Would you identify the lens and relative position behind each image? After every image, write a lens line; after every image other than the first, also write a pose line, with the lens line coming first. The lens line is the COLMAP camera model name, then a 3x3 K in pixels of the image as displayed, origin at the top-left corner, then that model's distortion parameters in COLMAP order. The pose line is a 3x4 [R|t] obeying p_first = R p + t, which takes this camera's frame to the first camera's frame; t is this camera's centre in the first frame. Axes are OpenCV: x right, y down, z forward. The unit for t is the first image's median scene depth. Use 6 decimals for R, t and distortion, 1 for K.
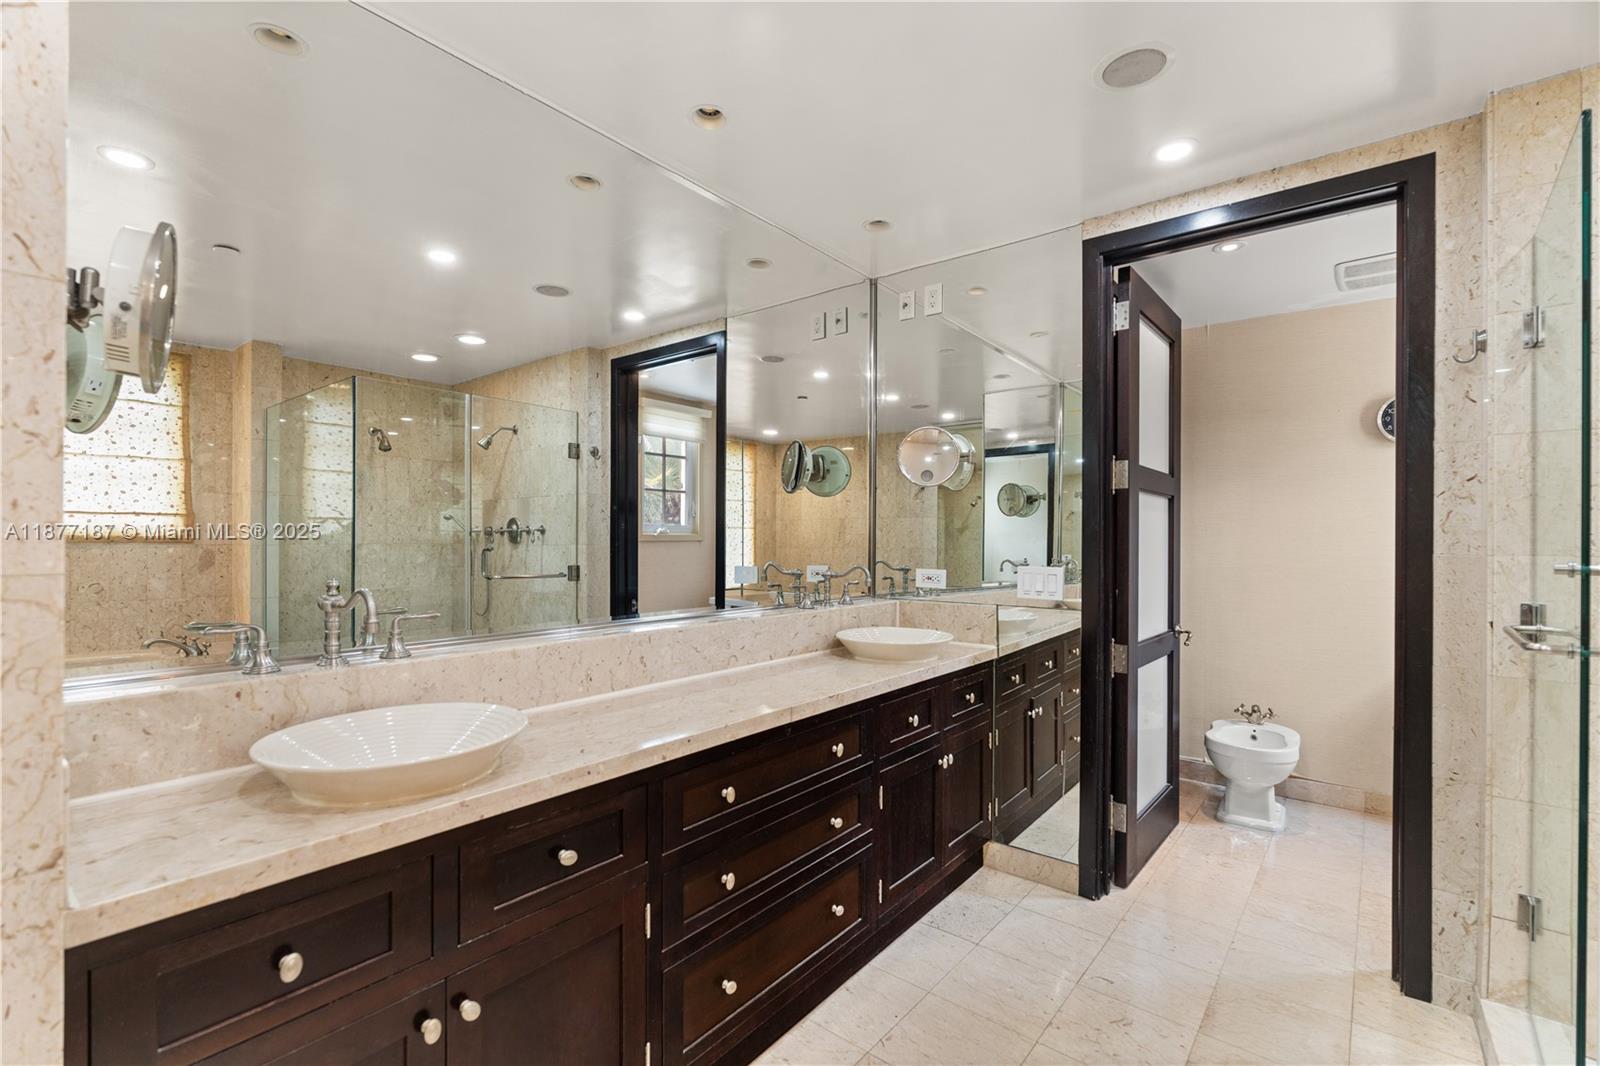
lens RADIAL K [[707.2, 0, 808.5], [0, 707.2, 539.0], [0, 0, 1]] dist [-0.001311, 0.000186]
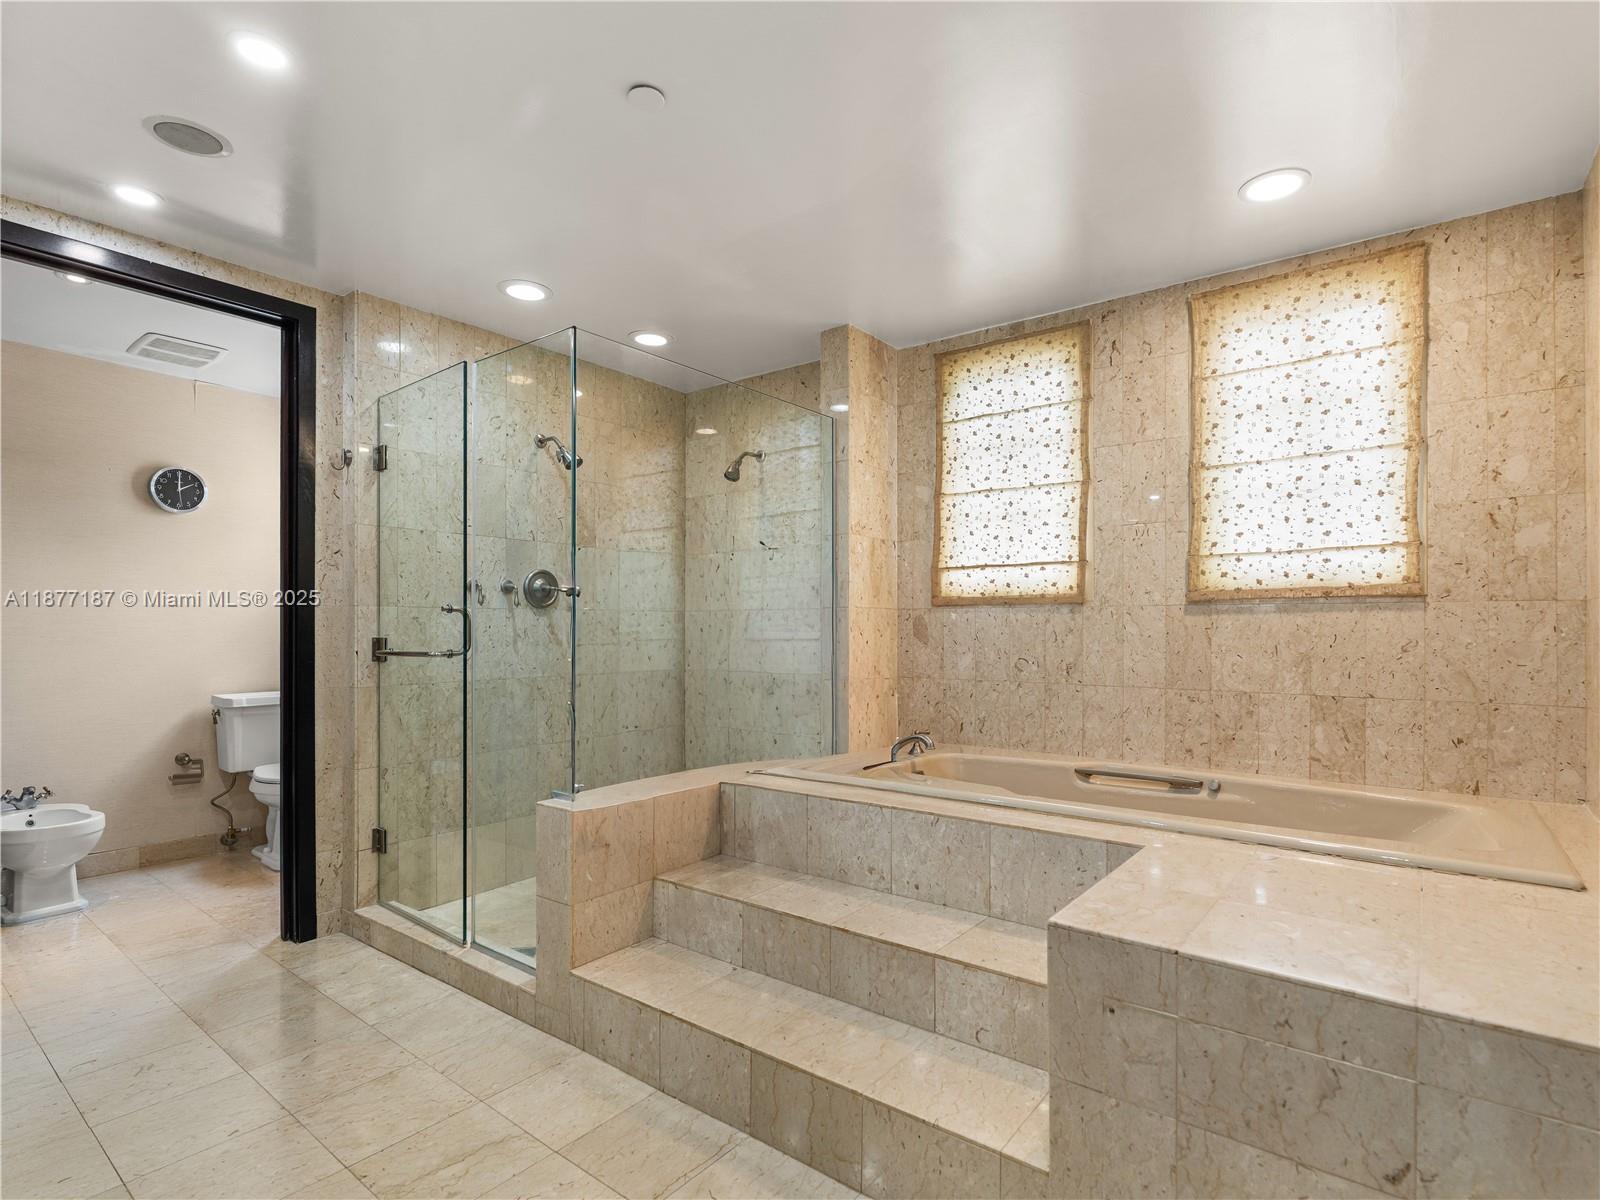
lens RADIAL K [[807.5, 0, 801.4], [0, 807.5, 616.9], [0, 0, 1]] dist [-0.003852, -0.000840]
pose [[-0.008732, 0.003716, 0.999955, -0.611036], [0.000519, 0.999993, -0.003711, 0.045244], [-0.999962, 0.000487, -0.008733, 0.079436]]
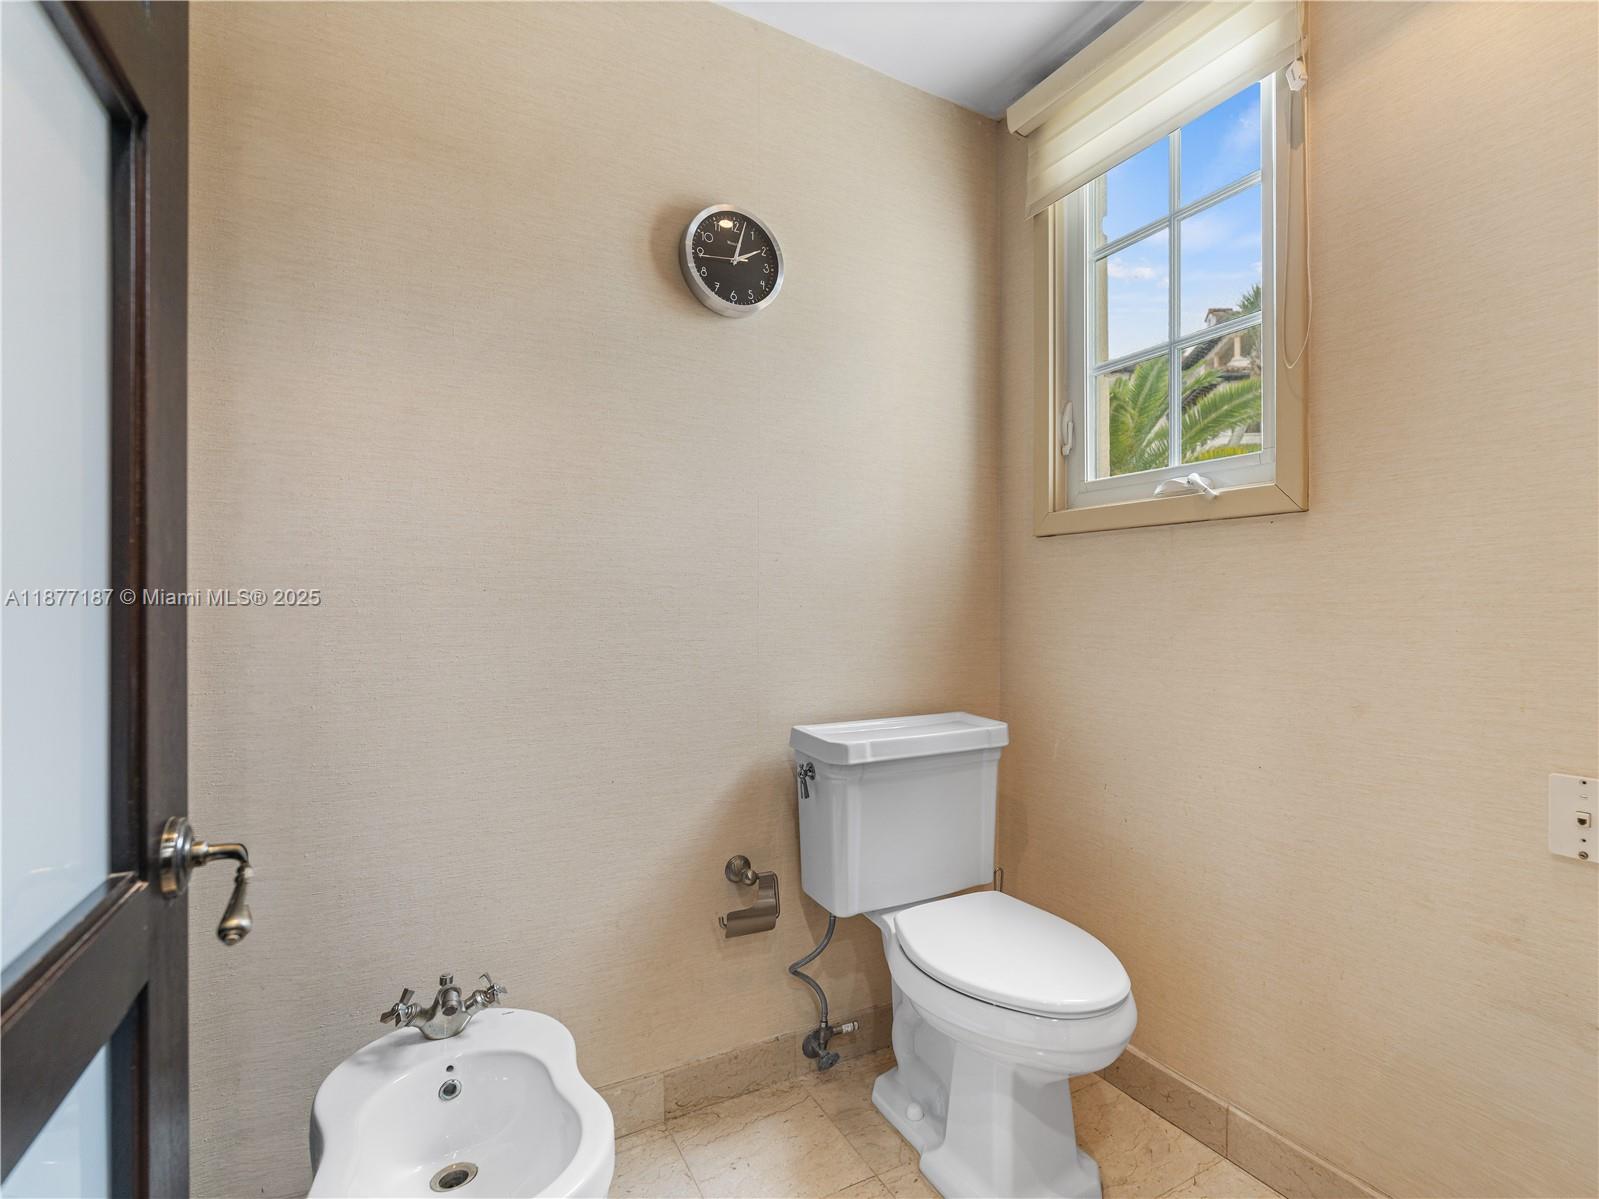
lens RADIAL K [[751.3, 0, 803.3], [0, 751.3, 606.8], [0, 0, 1]] dist [-0.001731, -0.000089]
pose [[0.387182, -0.006062, 0.921983, 0.610314], [-0.003850, 0.999959, 0.008192, 0.090247], [-0.921995, -0.006722, 0.387143, 1.163467]]
